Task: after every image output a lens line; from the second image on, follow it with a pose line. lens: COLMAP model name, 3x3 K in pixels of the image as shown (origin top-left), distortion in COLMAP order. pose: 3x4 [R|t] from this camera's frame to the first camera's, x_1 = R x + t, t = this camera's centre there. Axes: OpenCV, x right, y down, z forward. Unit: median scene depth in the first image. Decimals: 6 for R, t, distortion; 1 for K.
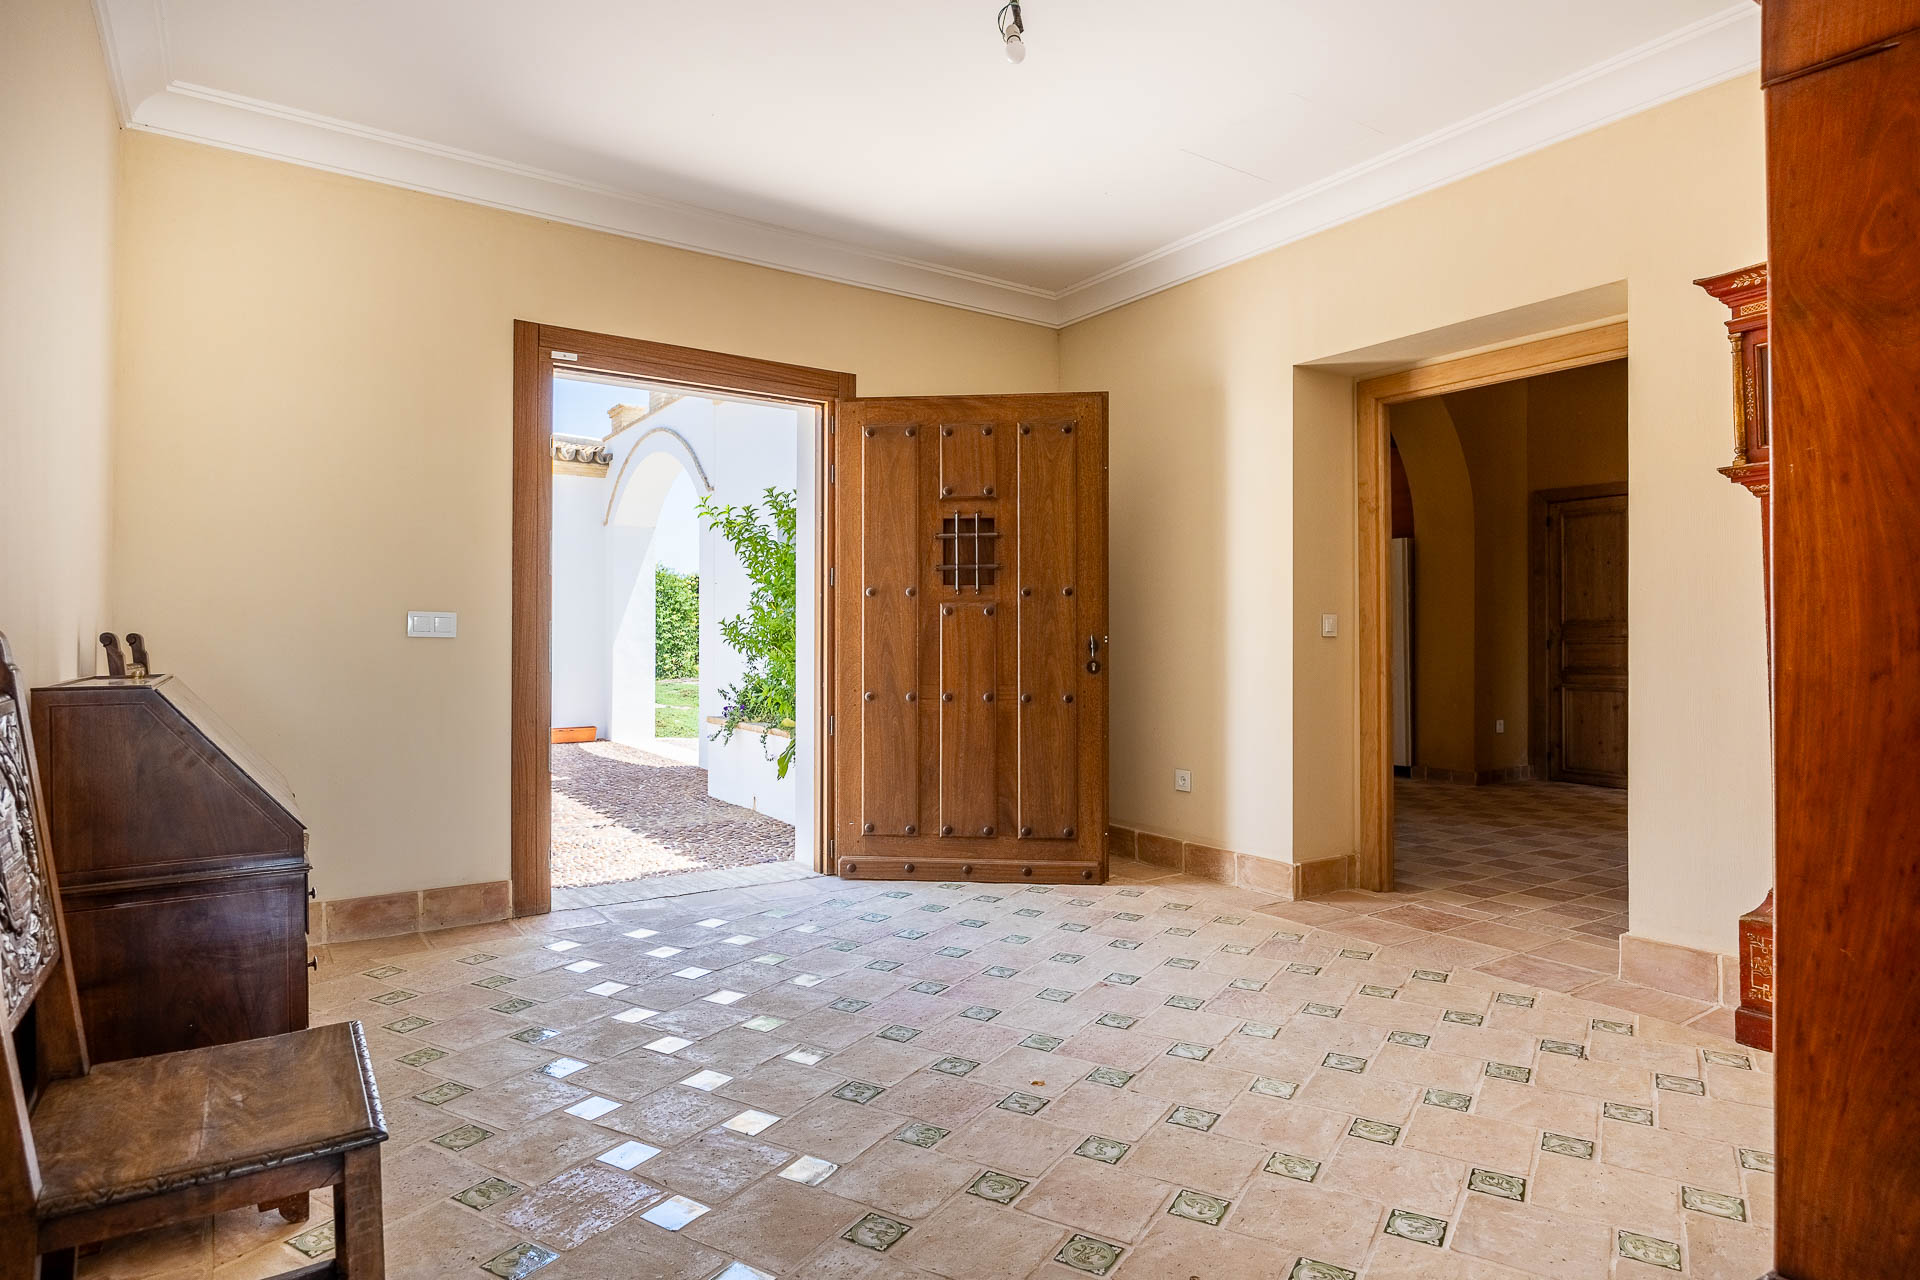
lens RADIAL K [[1078.2, 0, 953.2], [0, 1078.2, 639.8], [0, 0, 1]] dist [0.000734, -0.000735]
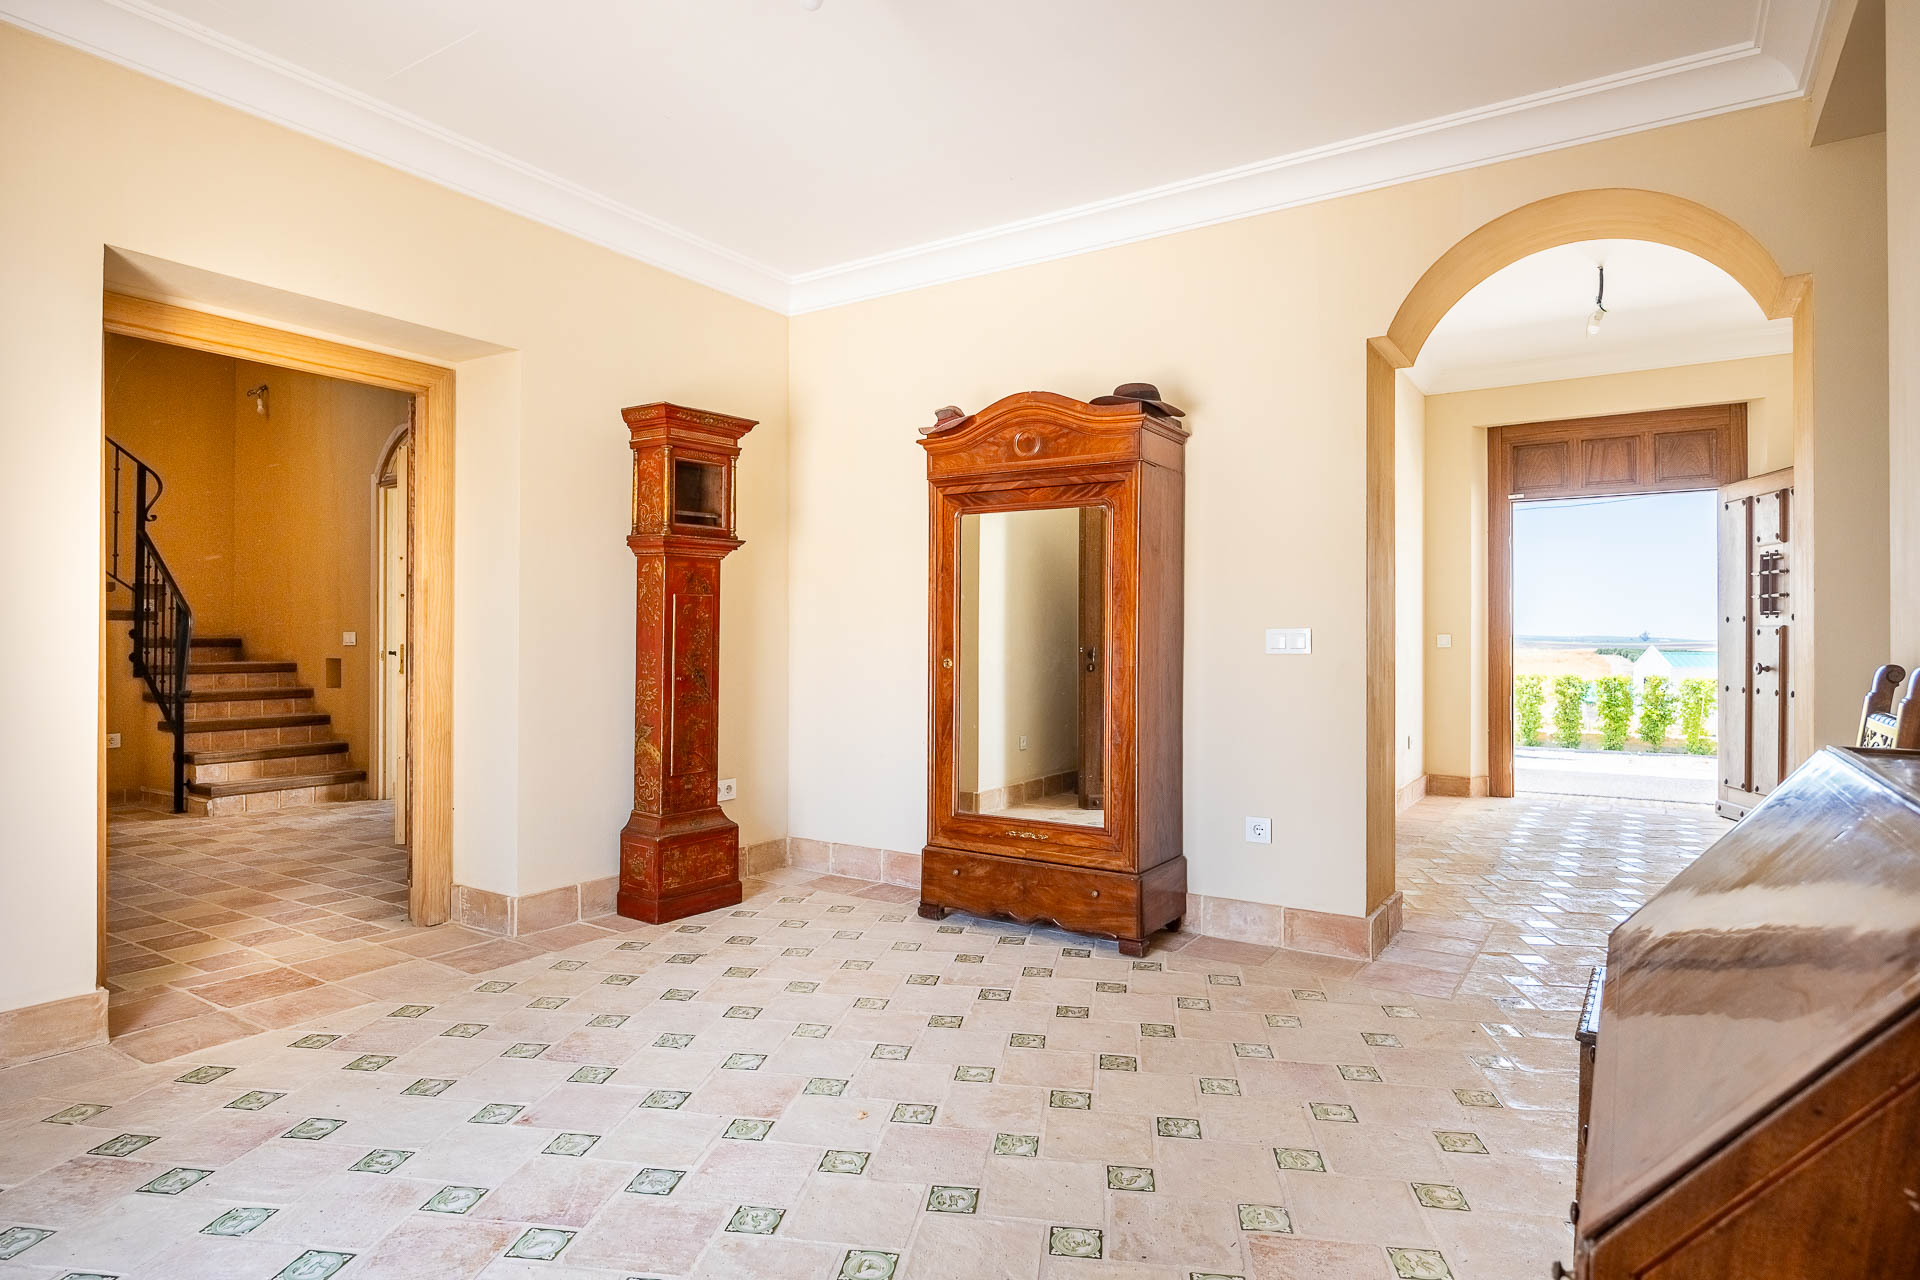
lens RADIAL K [[1078.2, 0, 952.5], [0, 1078.2, 636.0], [0, 0, 1]] dist [0.000734, -0.000735]
pose [[-0.399379, 0.002737, 0.916782, -0.685170], [-0.003378, 0.999984, -0.004457, -0.013445], [-0.916779, -0.004877, -0.399364, 1.065257]]
